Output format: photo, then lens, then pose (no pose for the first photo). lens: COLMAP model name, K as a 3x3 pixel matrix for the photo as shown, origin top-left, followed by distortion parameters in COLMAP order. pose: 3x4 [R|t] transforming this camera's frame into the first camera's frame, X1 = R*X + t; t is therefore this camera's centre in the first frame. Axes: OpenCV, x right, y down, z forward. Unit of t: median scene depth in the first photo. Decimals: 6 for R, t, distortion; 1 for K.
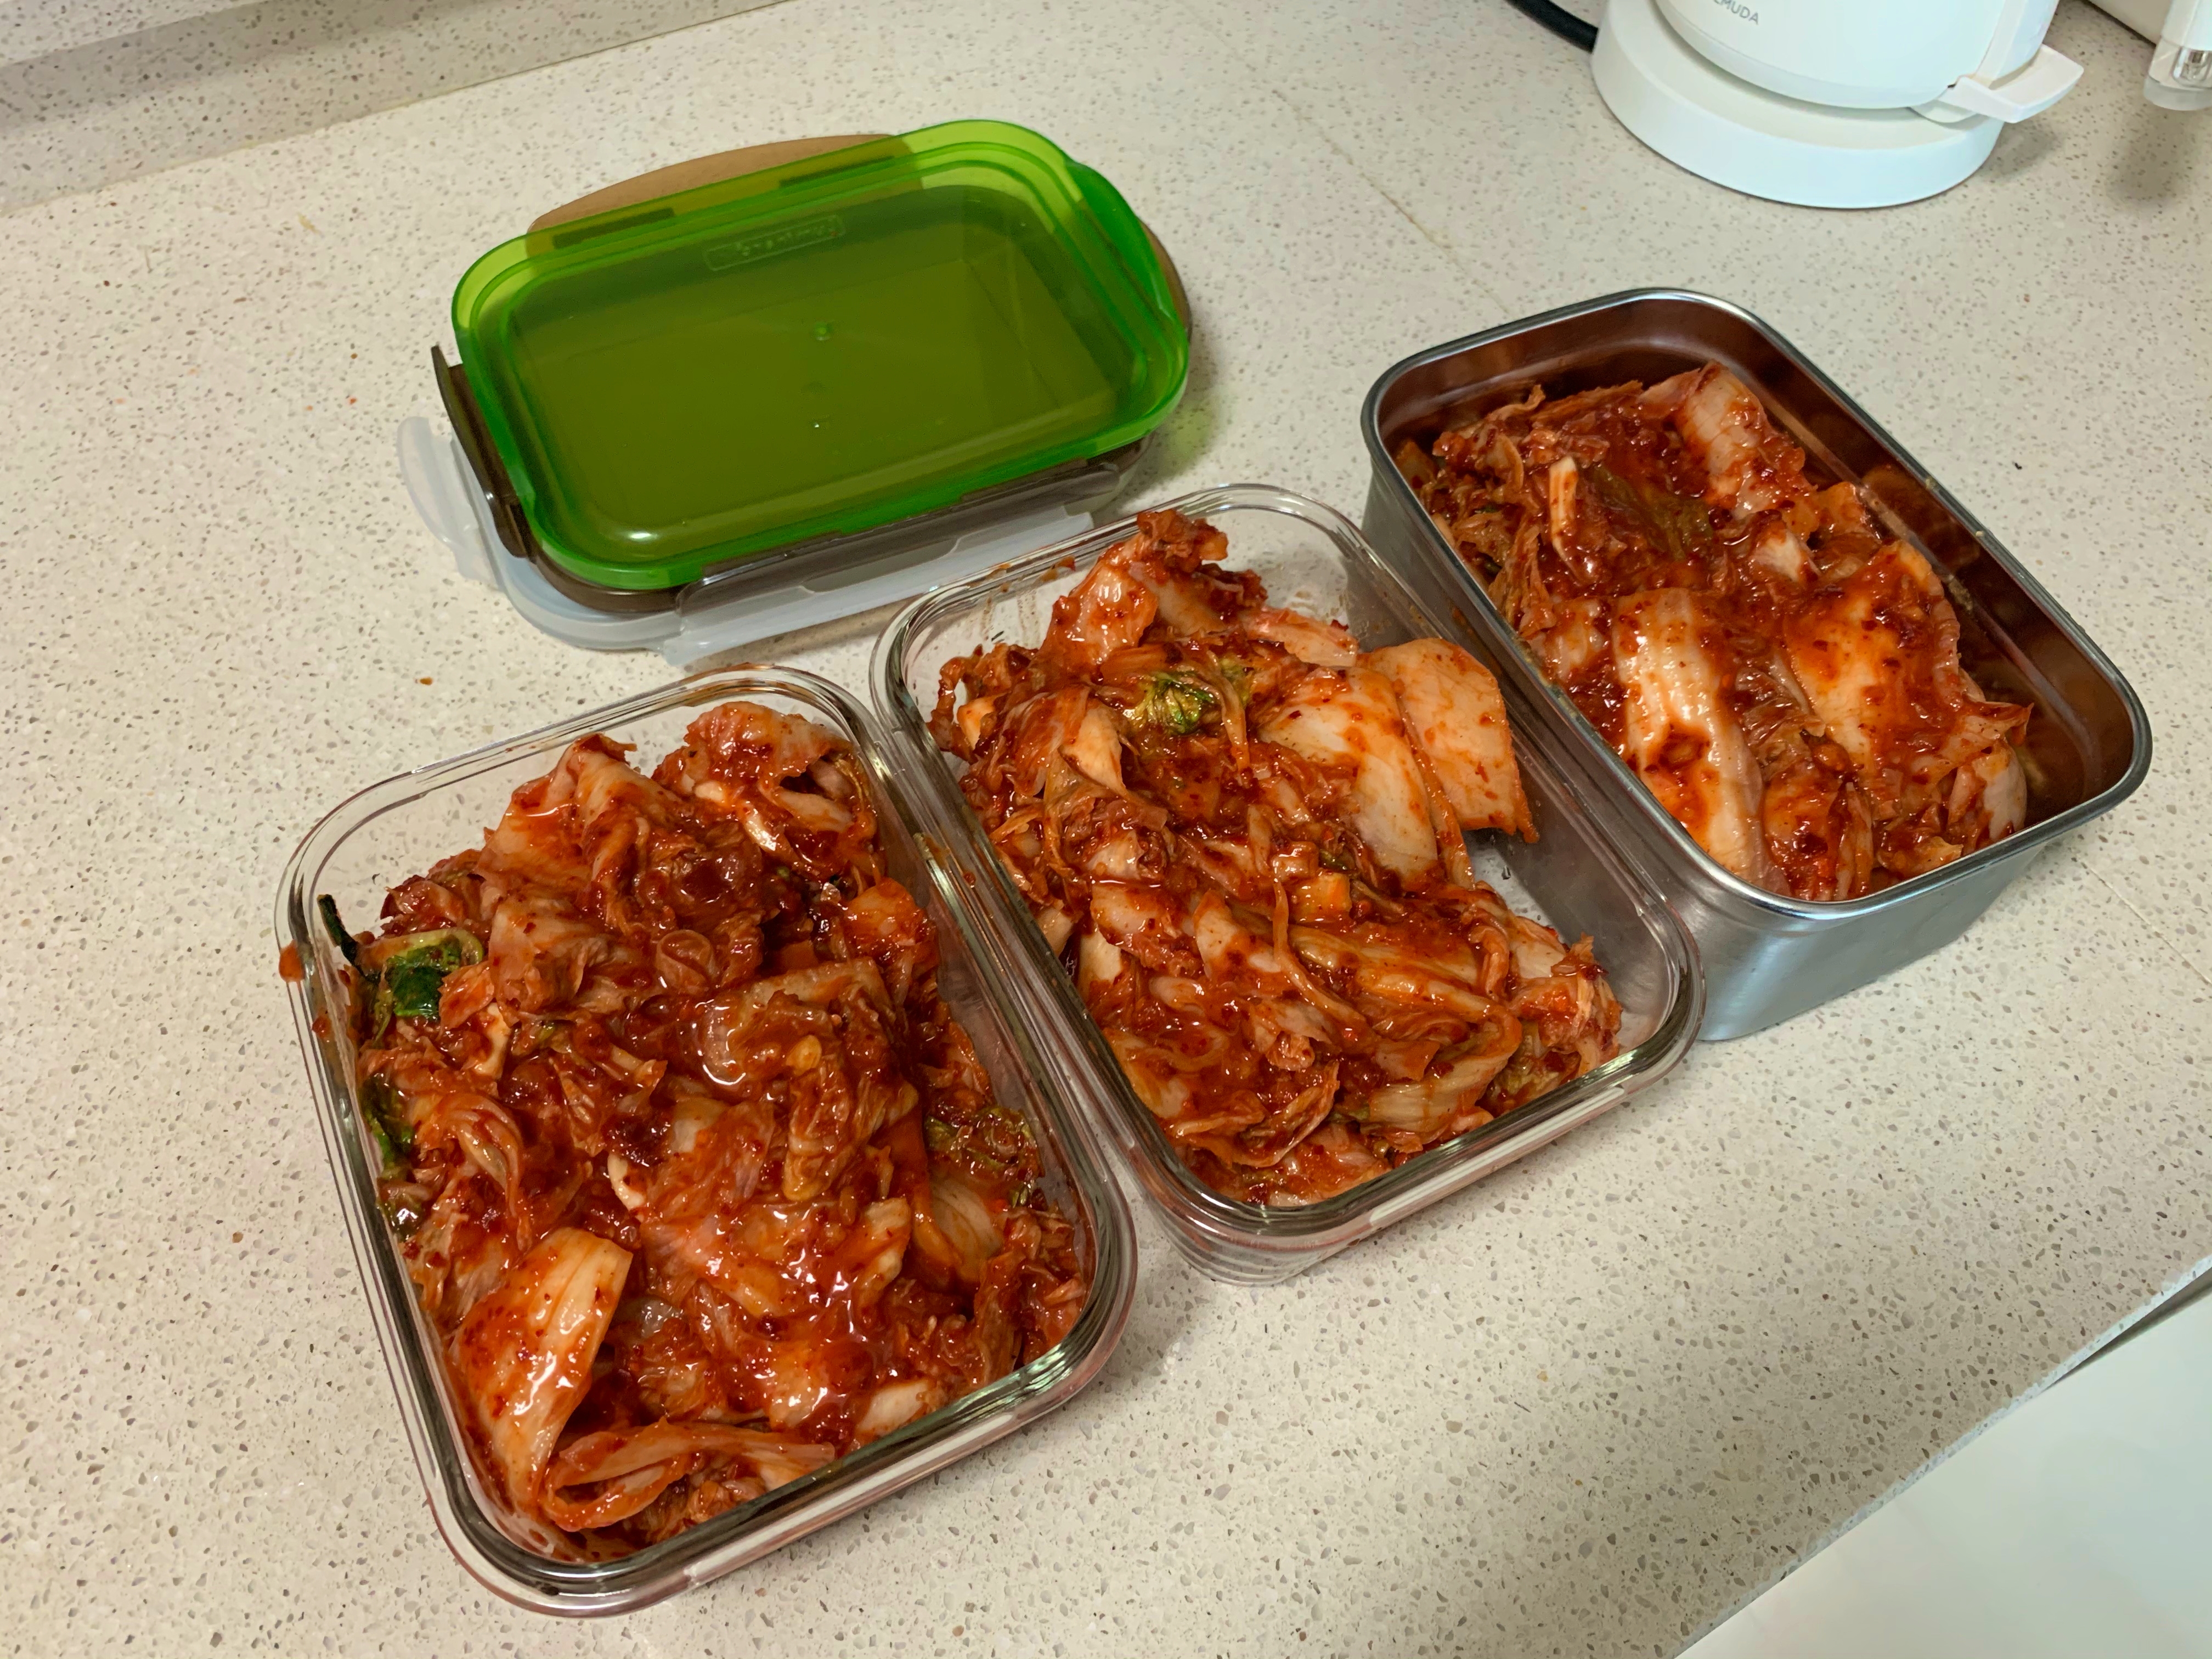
lens RADIAL K [[1724.3, 0, 1111.8], [0, 1724.3, 819.0], [0, 0, 1]] dist [-0.004080, -0.008349]
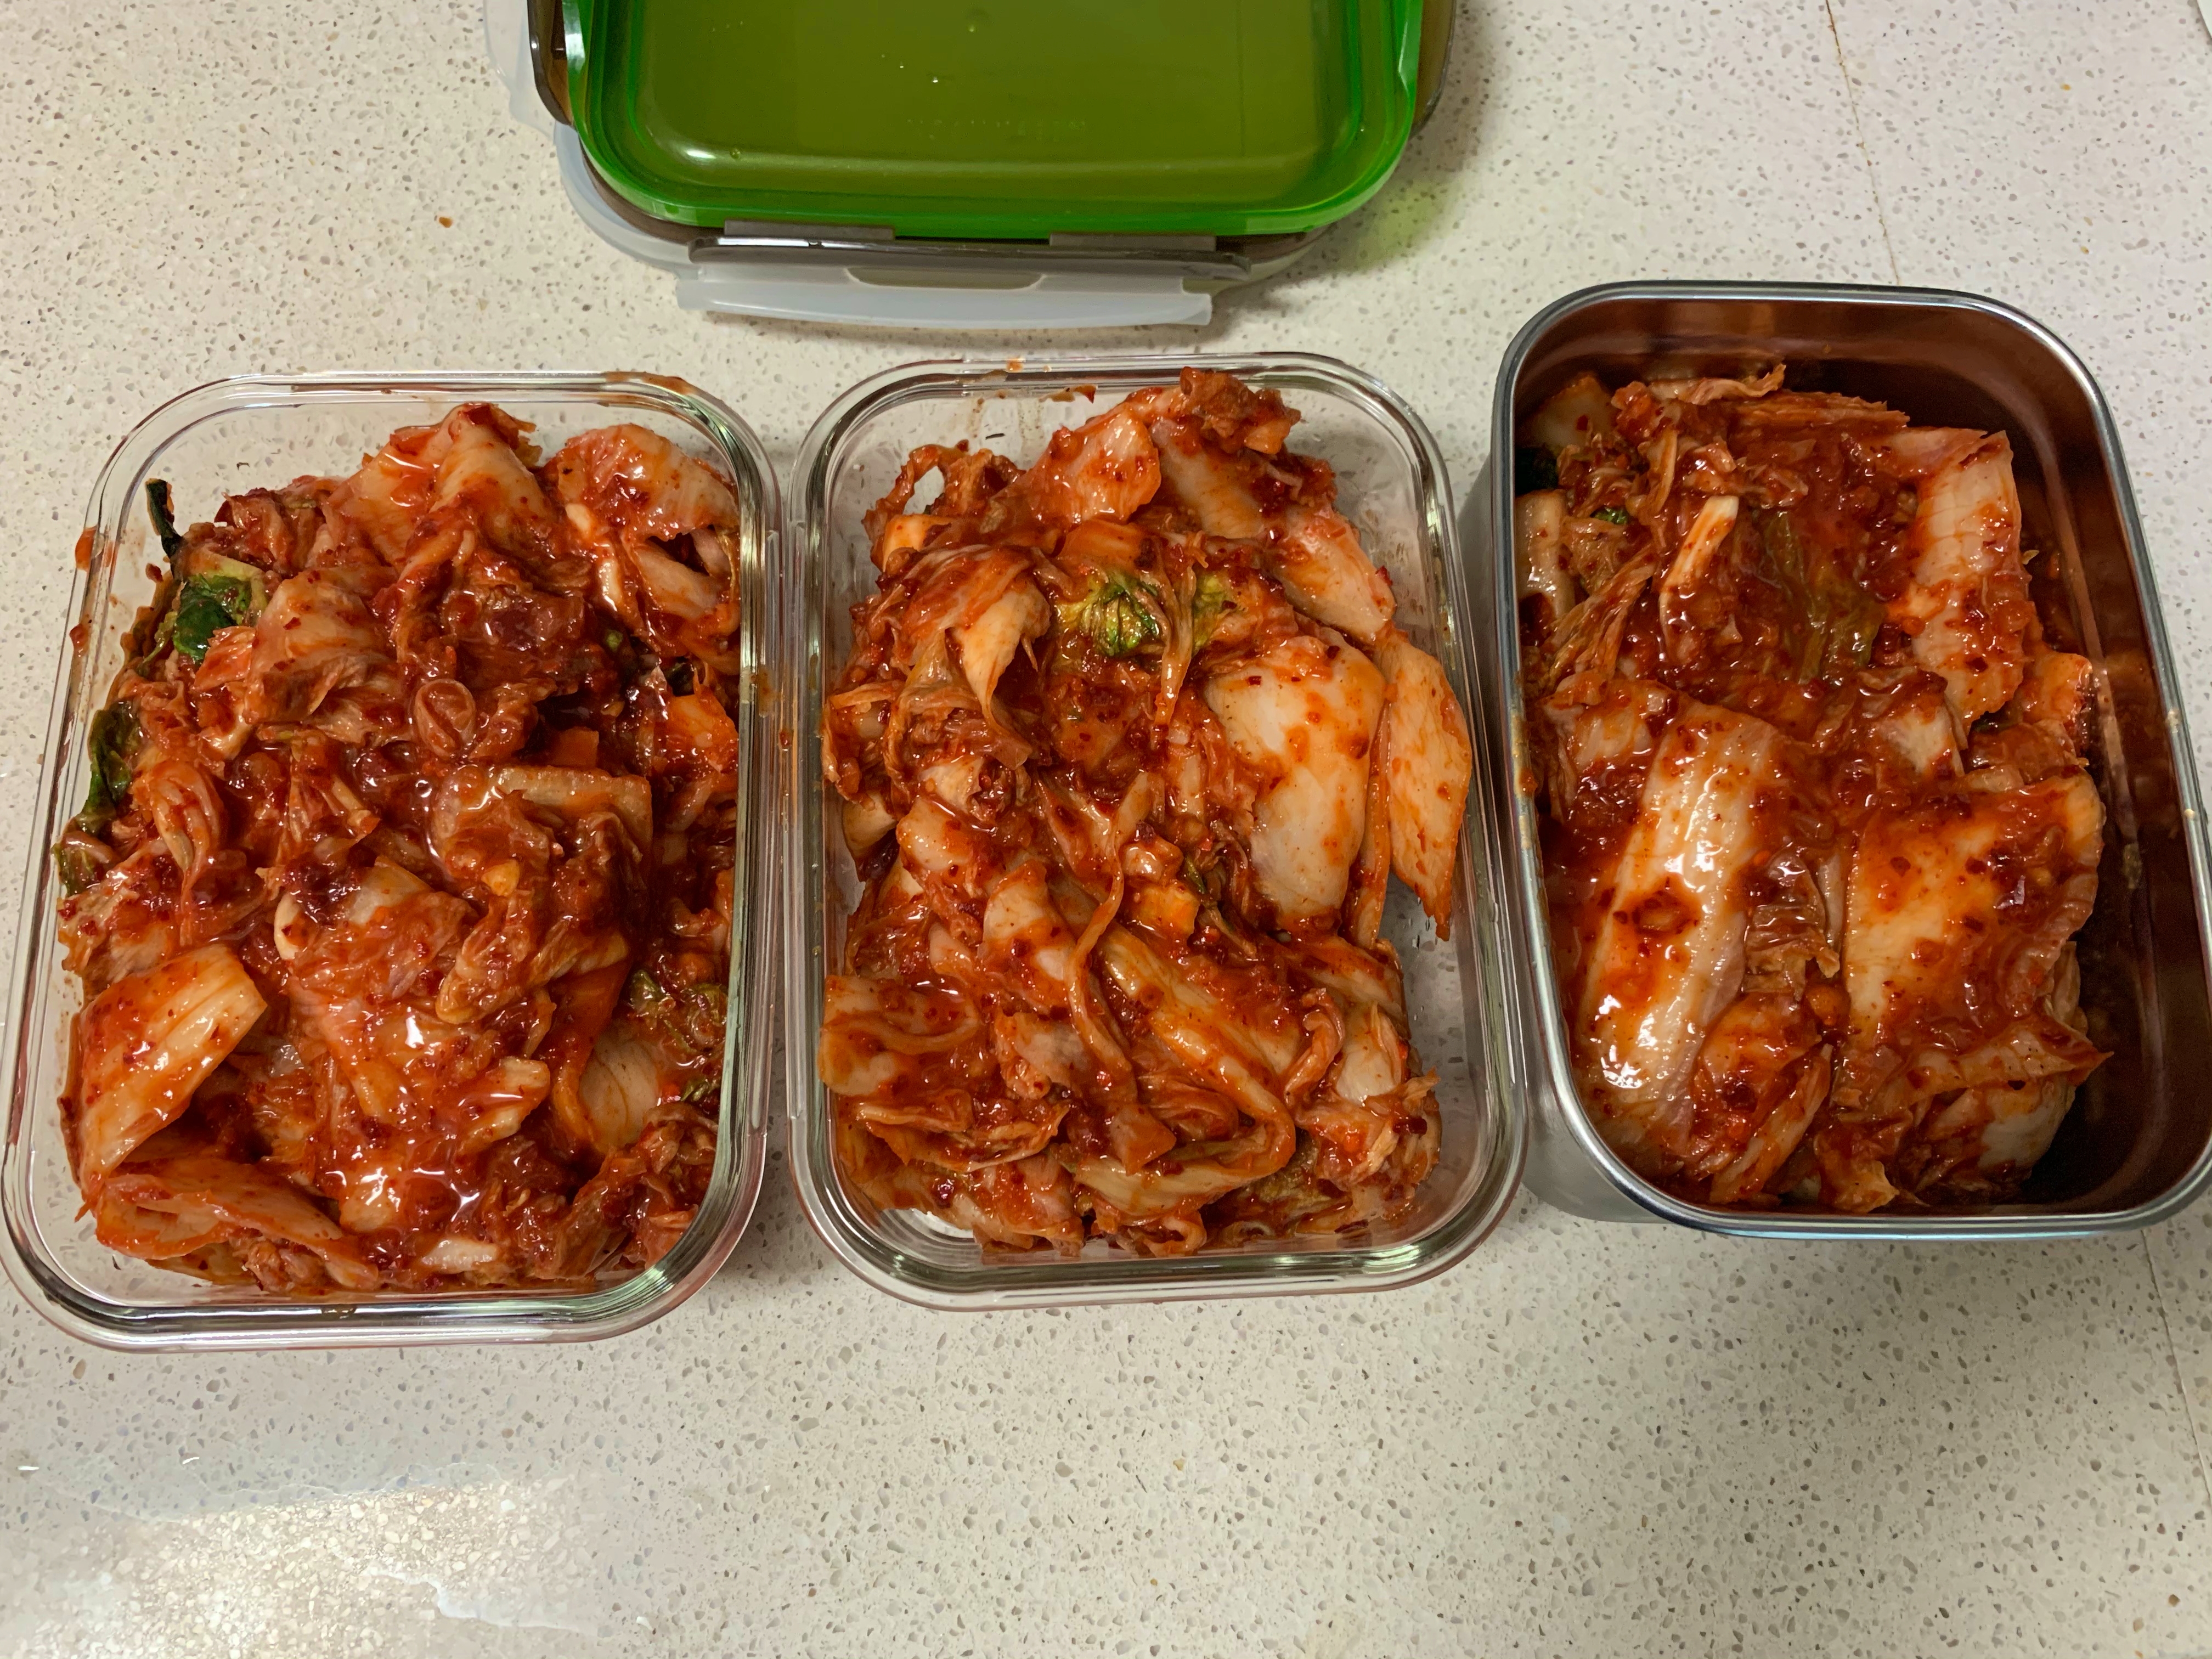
lens RADIAL K [[1724.3, 0, 1111.8], [0, 1724.3, 819.0], [0, 0, 1]] dist [-0.004080, -0.008349]
pose [[0.906276, 0.405468, -0.119415, 0.181056], [-0.353715, 0.882168, 0.310909, -0.249212], [0.231408, -0.239530, 0.942908, 0.193936]]
